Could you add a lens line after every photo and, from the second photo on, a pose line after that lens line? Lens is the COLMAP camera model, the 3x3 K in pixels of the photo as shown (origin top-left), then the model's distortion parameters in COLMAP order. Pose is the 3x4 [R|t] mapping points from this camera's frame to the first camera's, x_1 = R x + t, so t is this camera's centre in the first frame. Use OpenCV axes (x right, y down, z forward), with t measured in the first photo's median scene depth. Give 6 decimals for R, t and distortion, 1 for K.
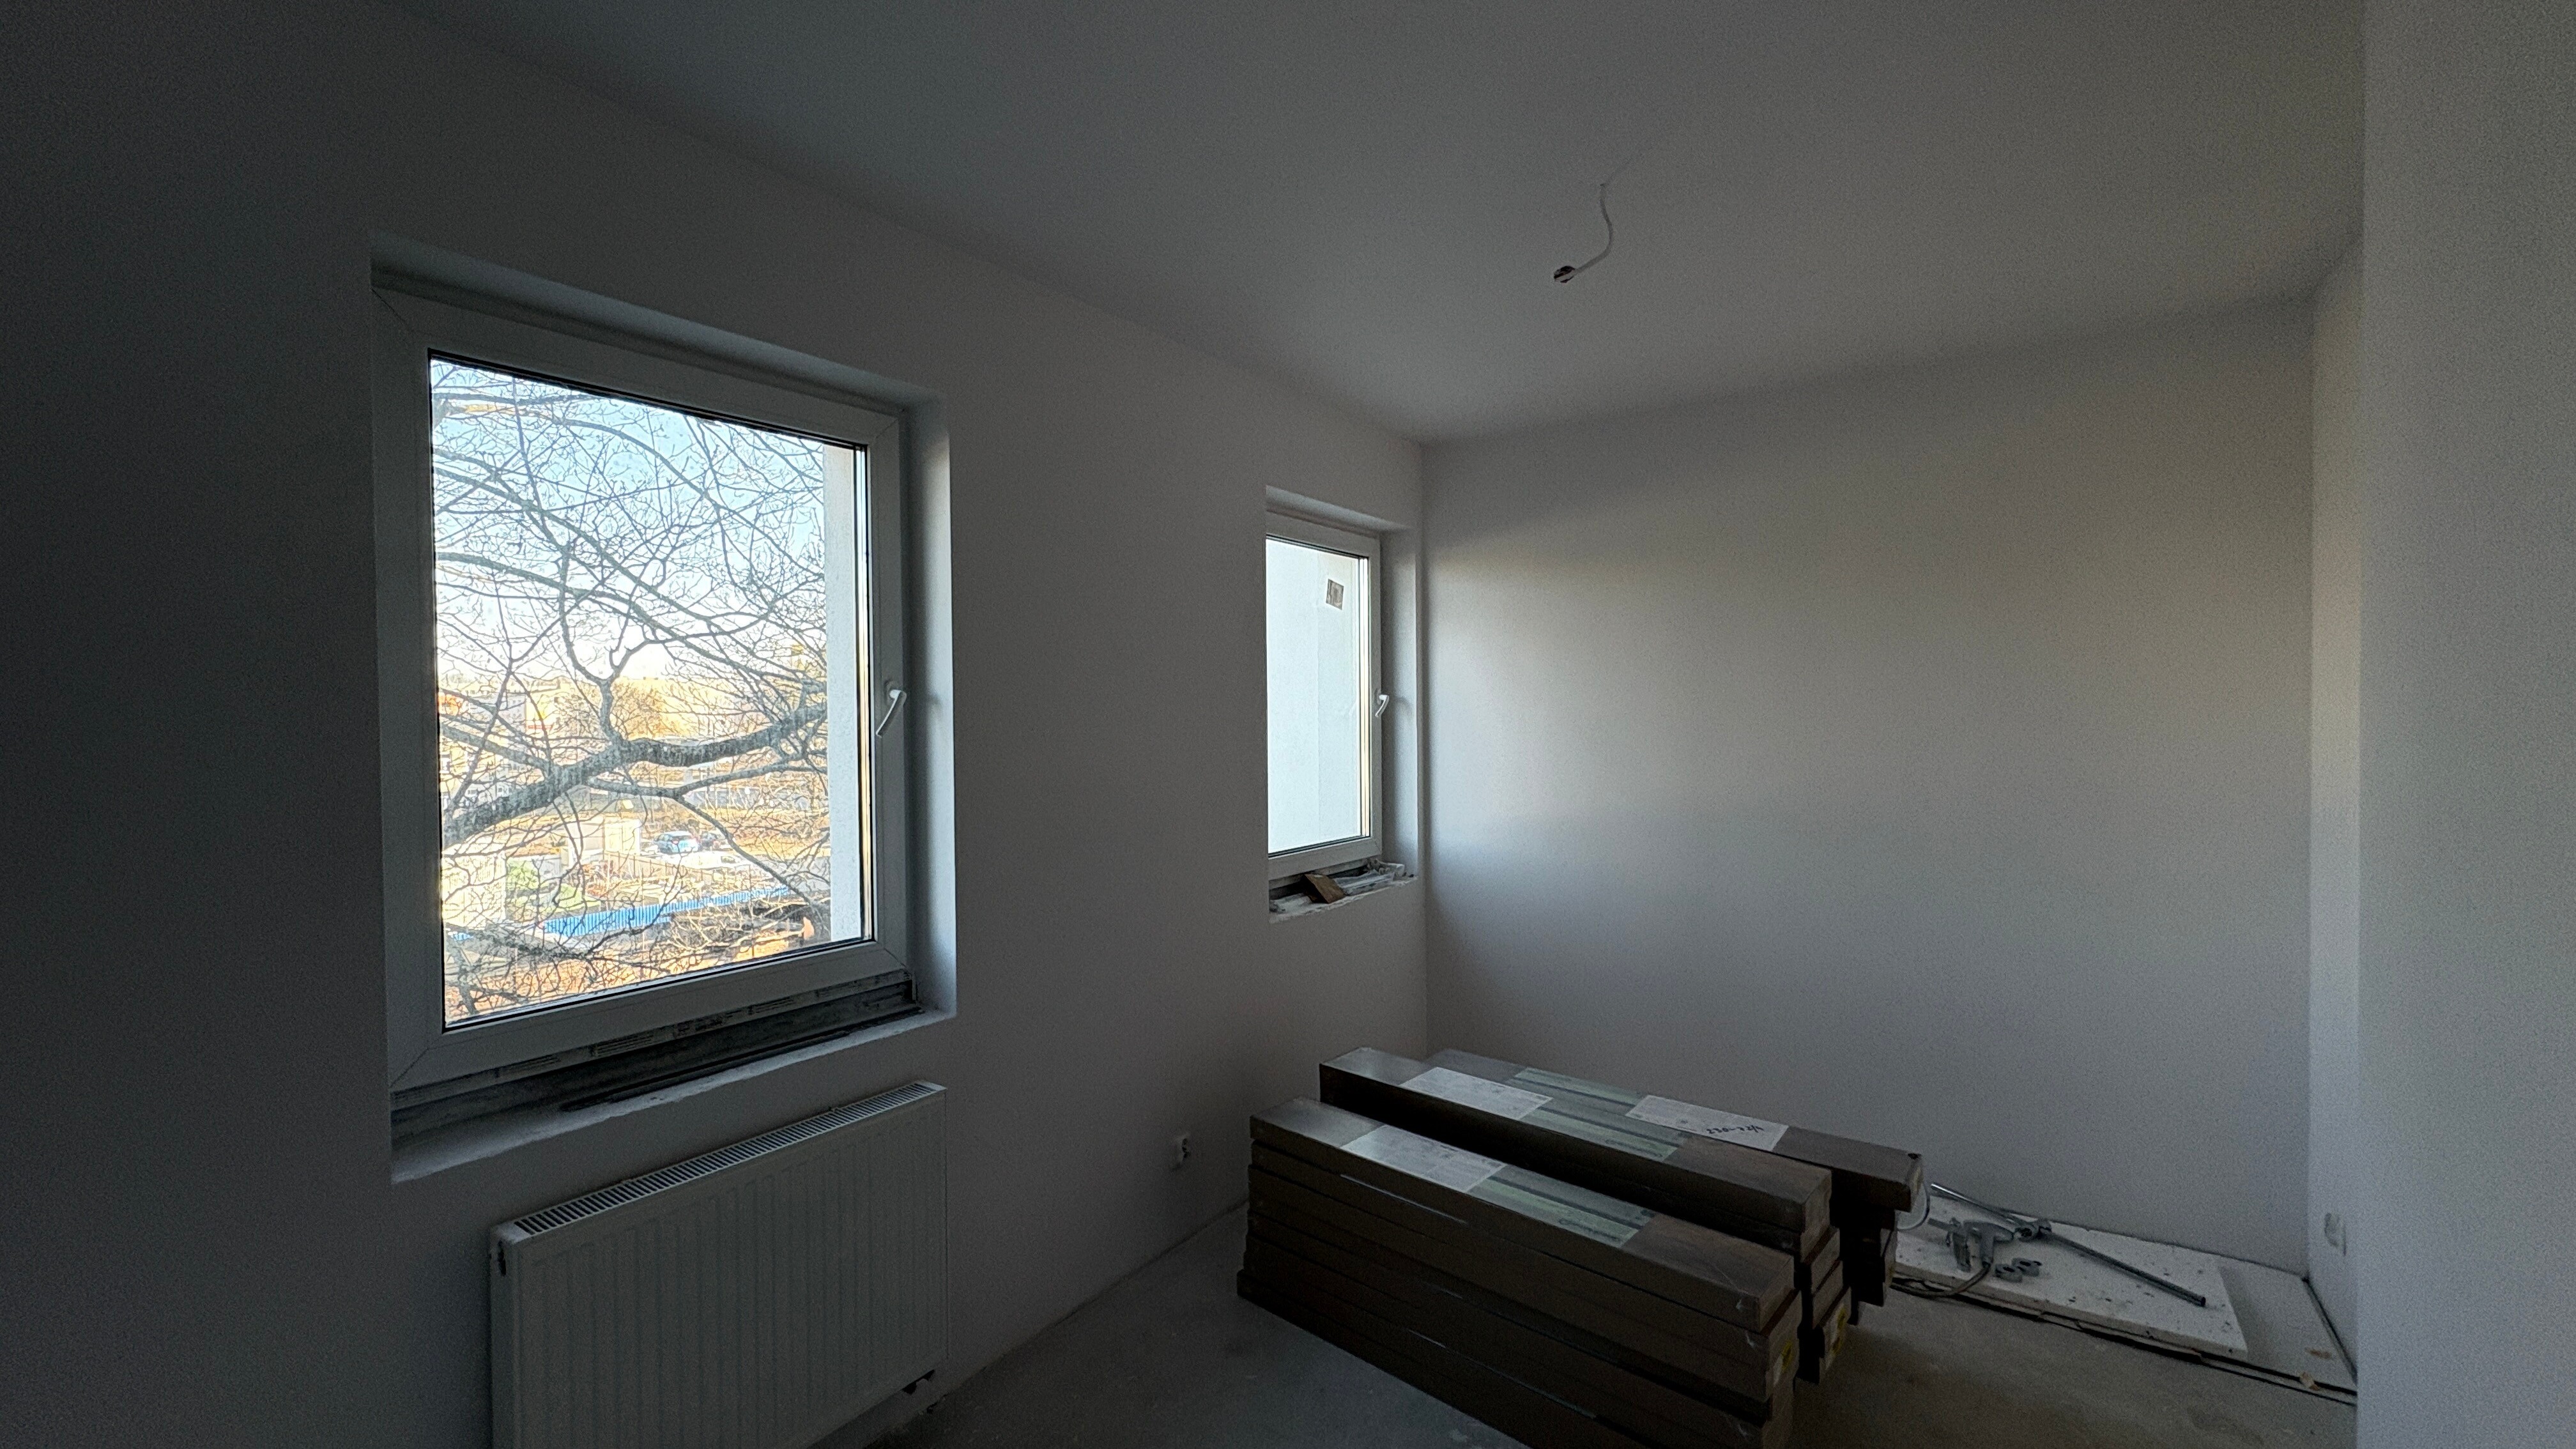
lens RADIAL K [[1022.0, 0, 1285.6], [0, 1022.0, 721.6], [0, 0, 1]] dist [-0.002498, 0.000484]
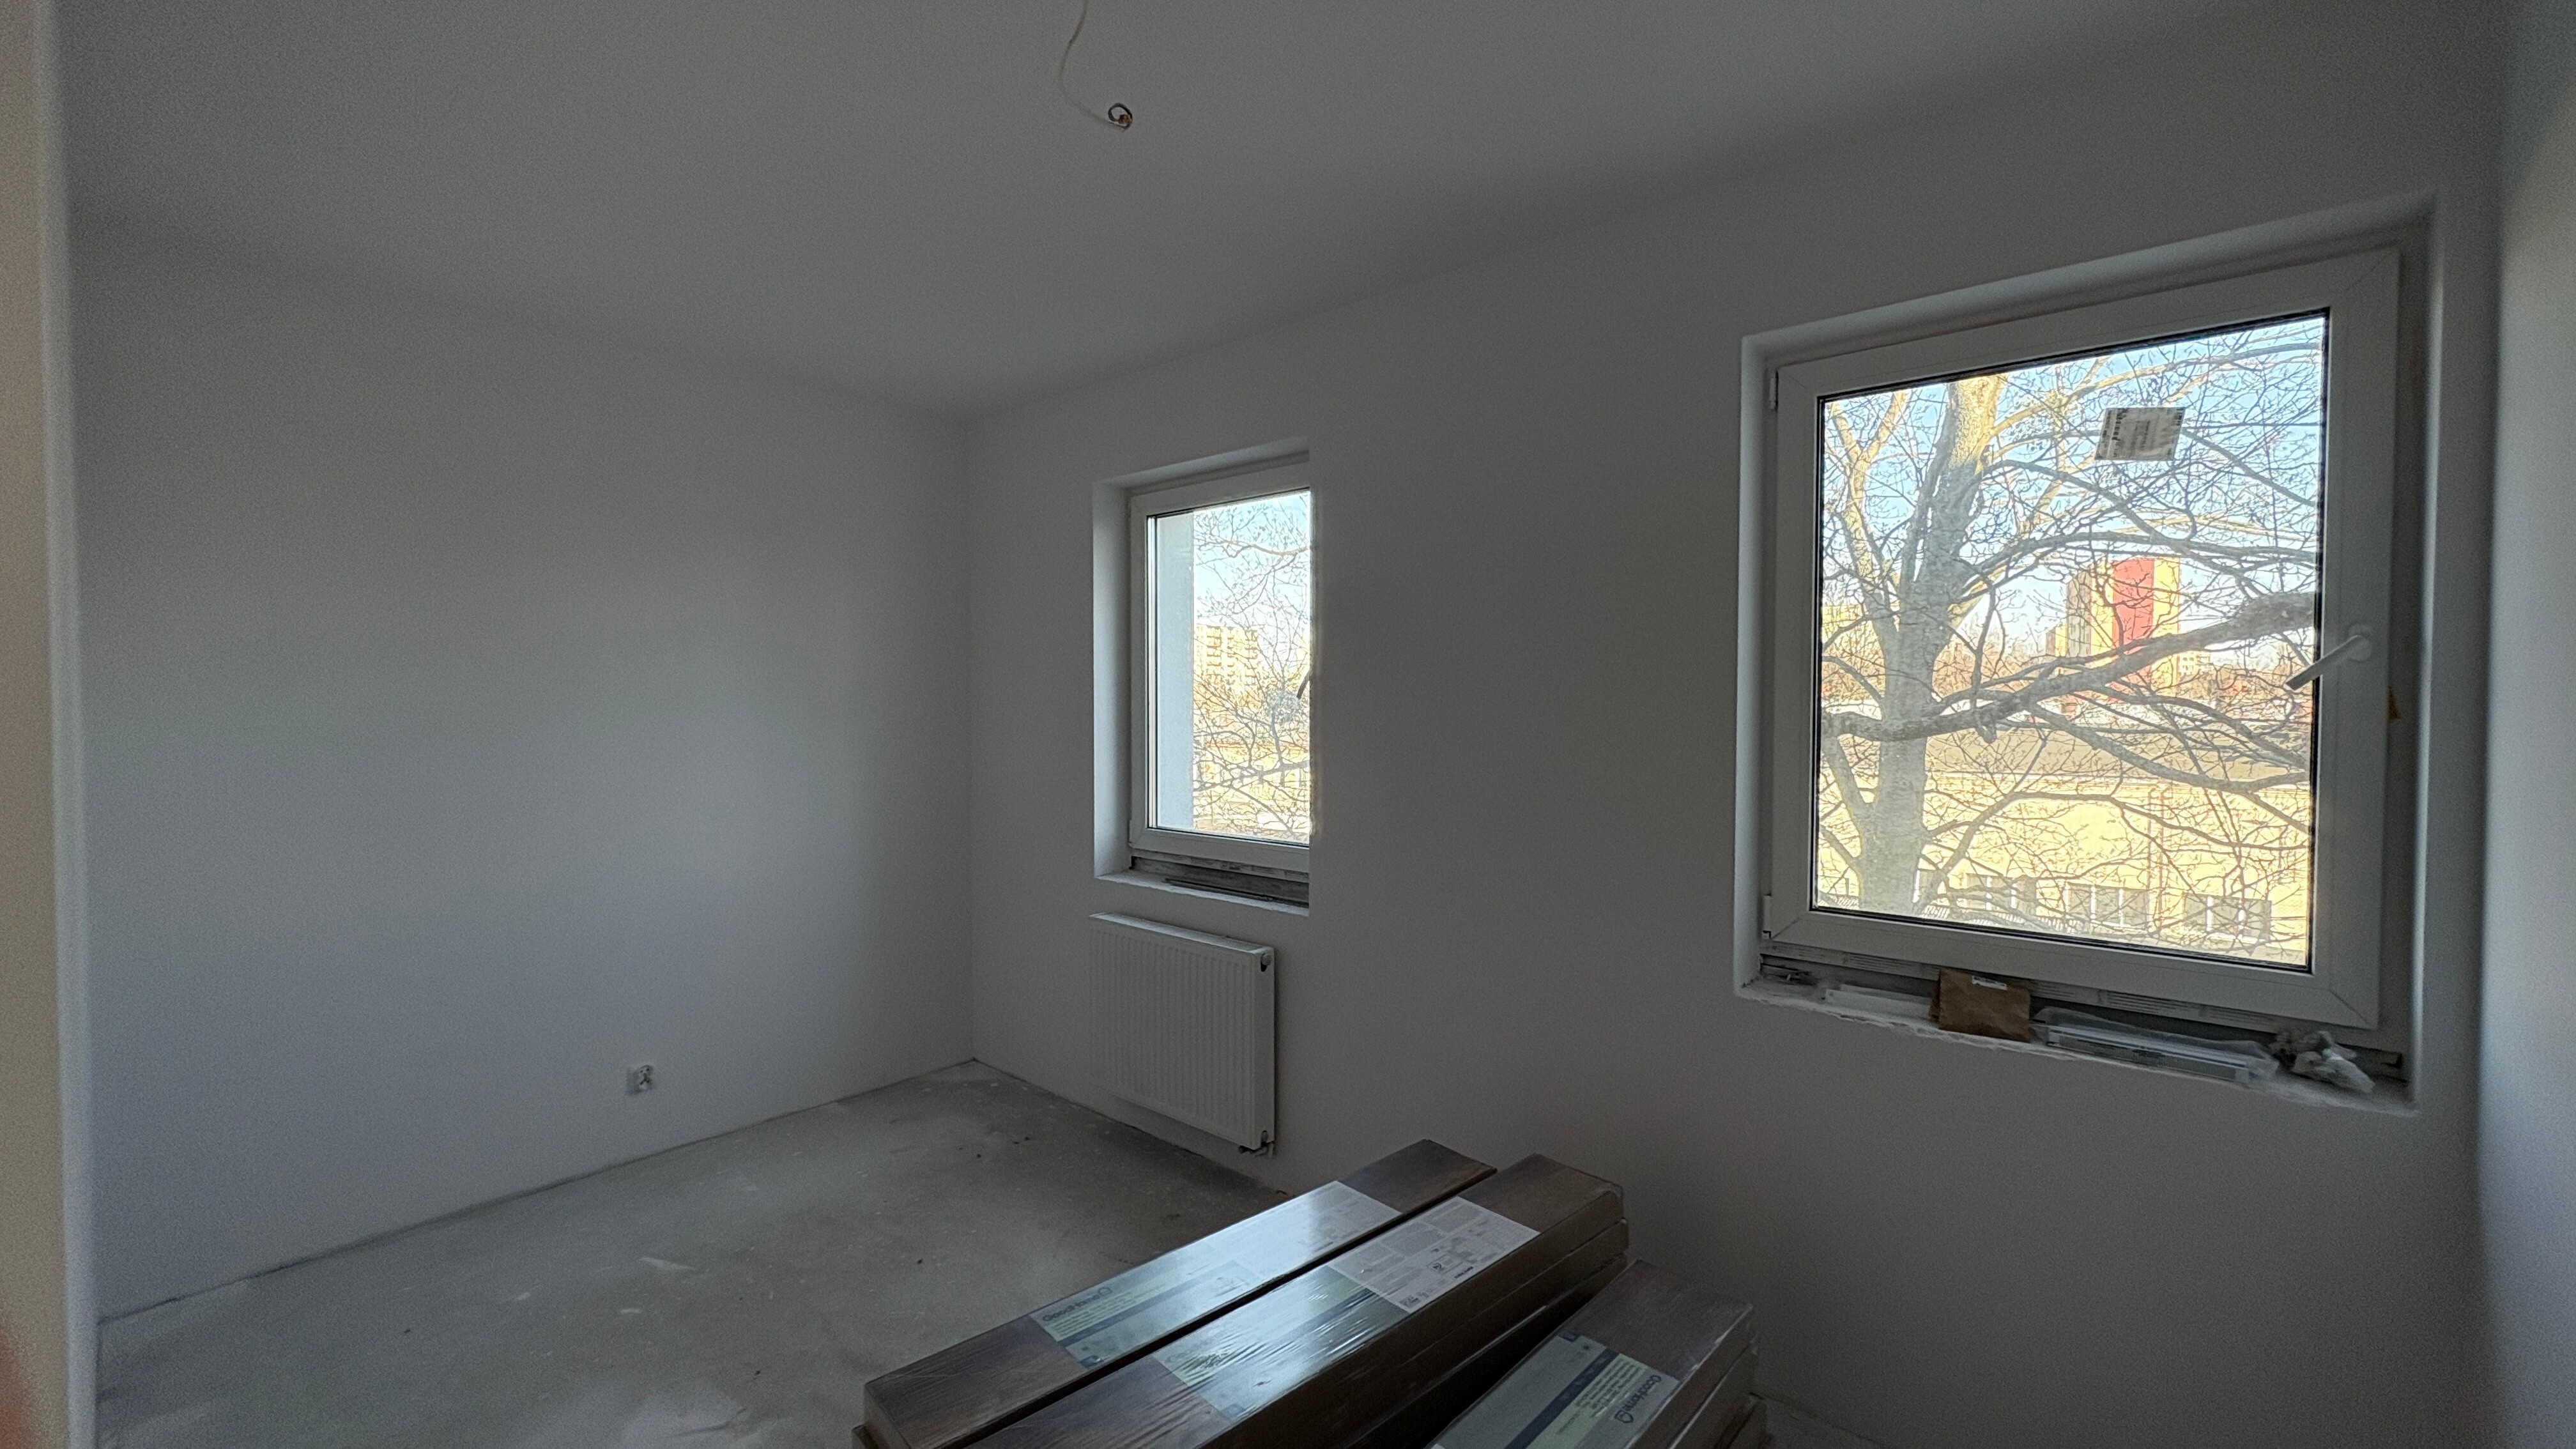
lens RADIAL K [[1022.0, 0, 1285.6], [0, 1022.0, 721.6], [0, 0, 1]] dist [-0.002498, 0.000484]
pose [[-0.095278, 0.034834, -0.994841, 0.640692], [-0.014863, 0.999226, 0.036411, -0.001904], [0.995340, 0.018255, -0.094686, 0.730822]]
